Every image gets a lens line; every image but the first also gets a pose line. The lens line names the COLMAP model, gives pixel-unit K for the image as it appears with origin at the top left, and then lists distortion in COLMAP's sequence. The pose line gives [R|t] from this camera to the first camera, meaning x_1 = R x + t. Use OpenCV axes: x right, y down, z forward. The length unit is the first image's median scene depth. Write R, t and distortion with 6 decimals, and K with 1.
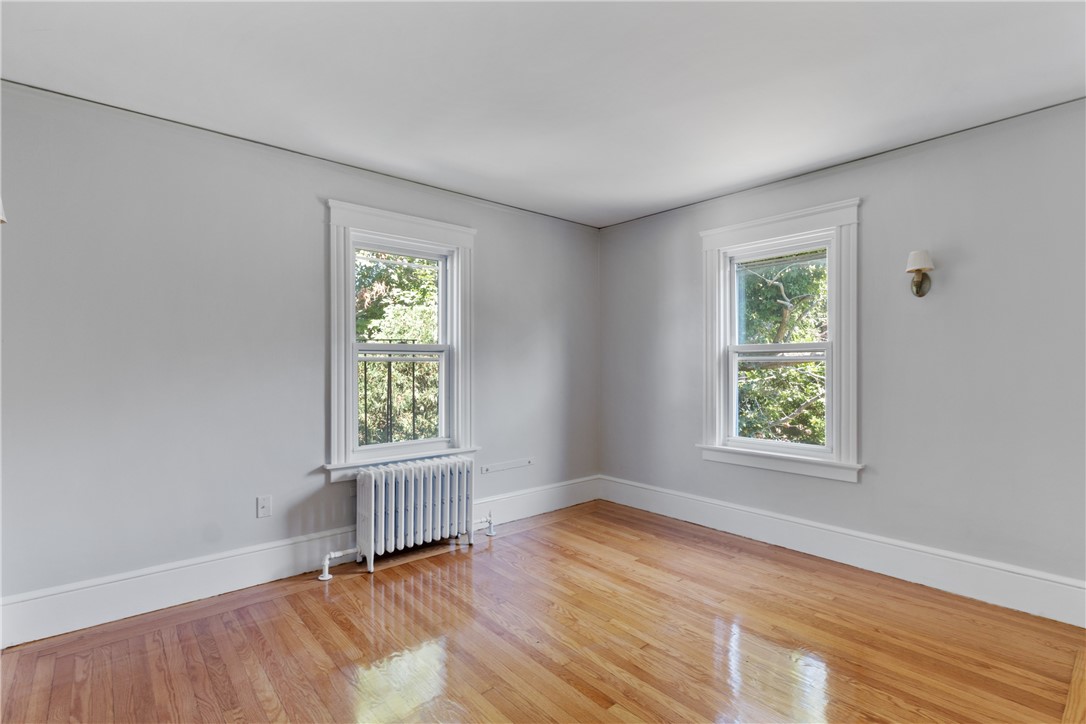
lens RADIAL K [[514.6, 0, 541.4], [0, 514.6, 362.3], [0, 0, 1]] dist [0.002229, 0.001289]
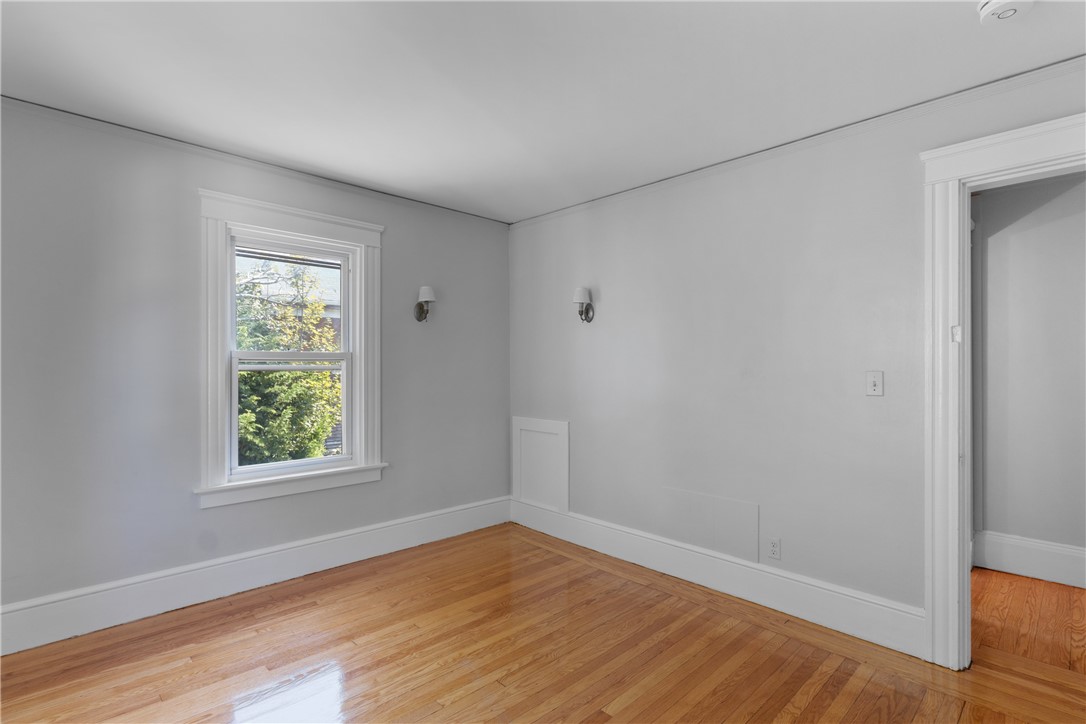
lens RADIAL K [[514.6, 0, 547.6], [0, 514.6, 362.7], [0, 0, 1]] dist [0.002229, 0.001289]
pose [[-0.053605, 0.014863, 0.998452, -0.498247], [-0.004357, 0.999876, -0.015118, -0.005062], [-0.998553, -0.005161, -0.053533, 0.659638]]
